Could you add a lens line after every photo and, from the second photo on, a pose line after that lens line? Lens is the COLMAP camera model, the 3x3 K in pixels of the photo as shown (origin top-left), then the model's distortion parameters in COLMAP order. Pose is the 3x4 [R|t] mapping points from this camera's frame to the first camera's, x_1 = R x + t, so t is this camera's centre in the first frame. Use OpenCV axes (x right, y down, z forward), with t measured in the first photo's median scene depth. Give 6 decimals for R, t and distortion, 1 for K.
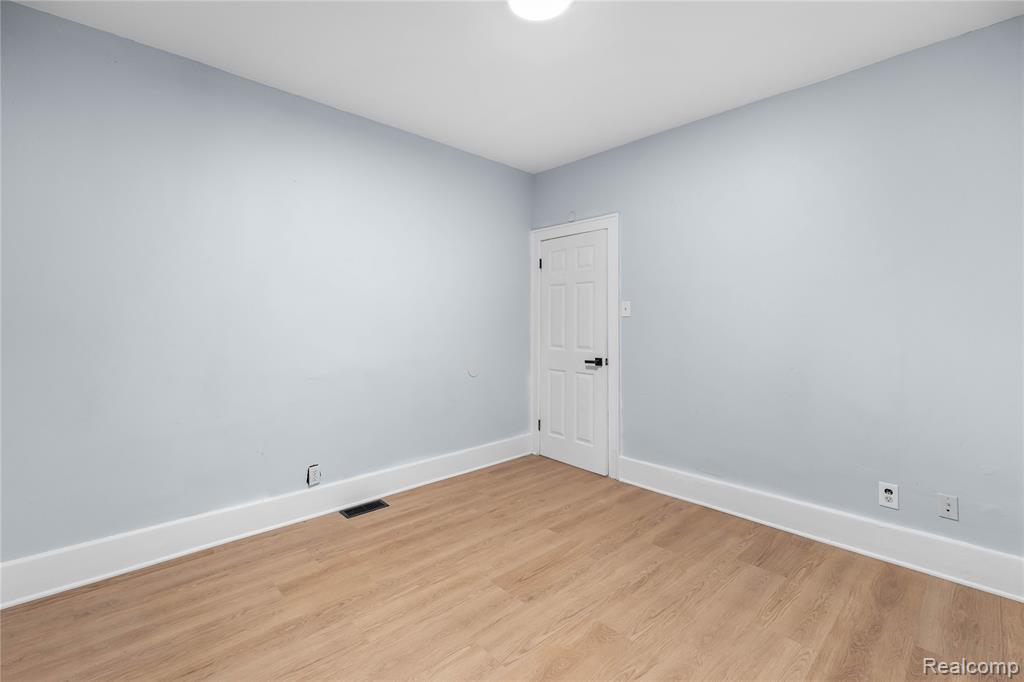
lens RADIAL K [[422.4, 0, 512.0], [0, 422.4, 341.0], [0, 0, 1]] dist [-0.001507, -0.000380]
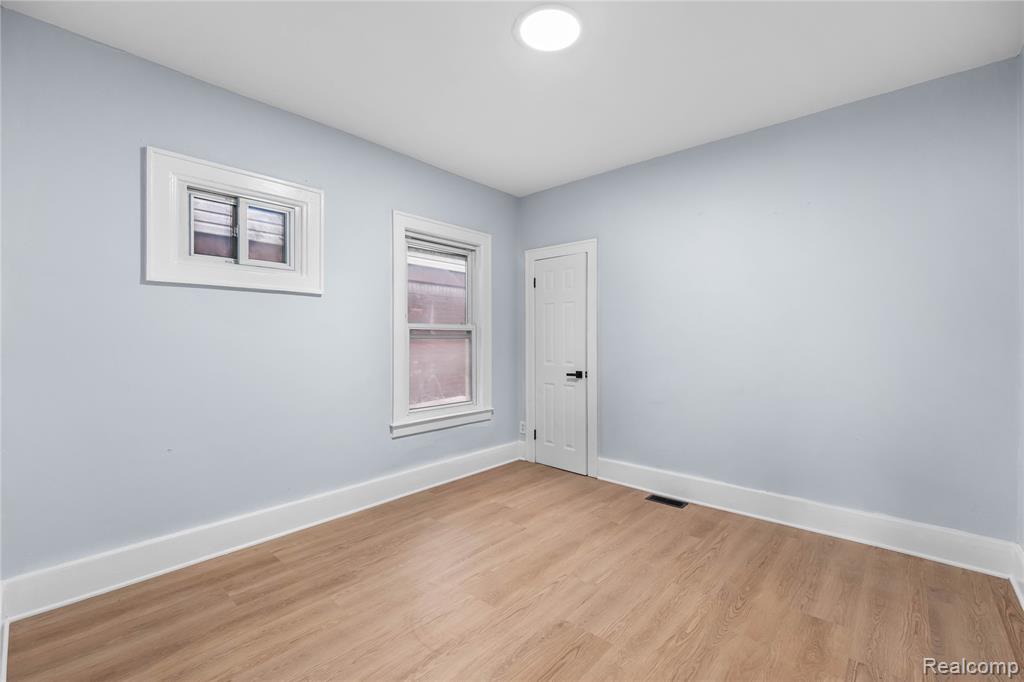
lens RADIAL K [[430.8, 0, 514.3], [0, 430.8, 336.1], [0, 0, 1]] dist [0.001885, 0.000183]
pose [[-0.995667, -0.002913, -0.092948, 0.256166], [-0.006074, 0.999412, 0.033739, -0.088057], [0.092795, 0.034157, -0.995099, 2.057087]]
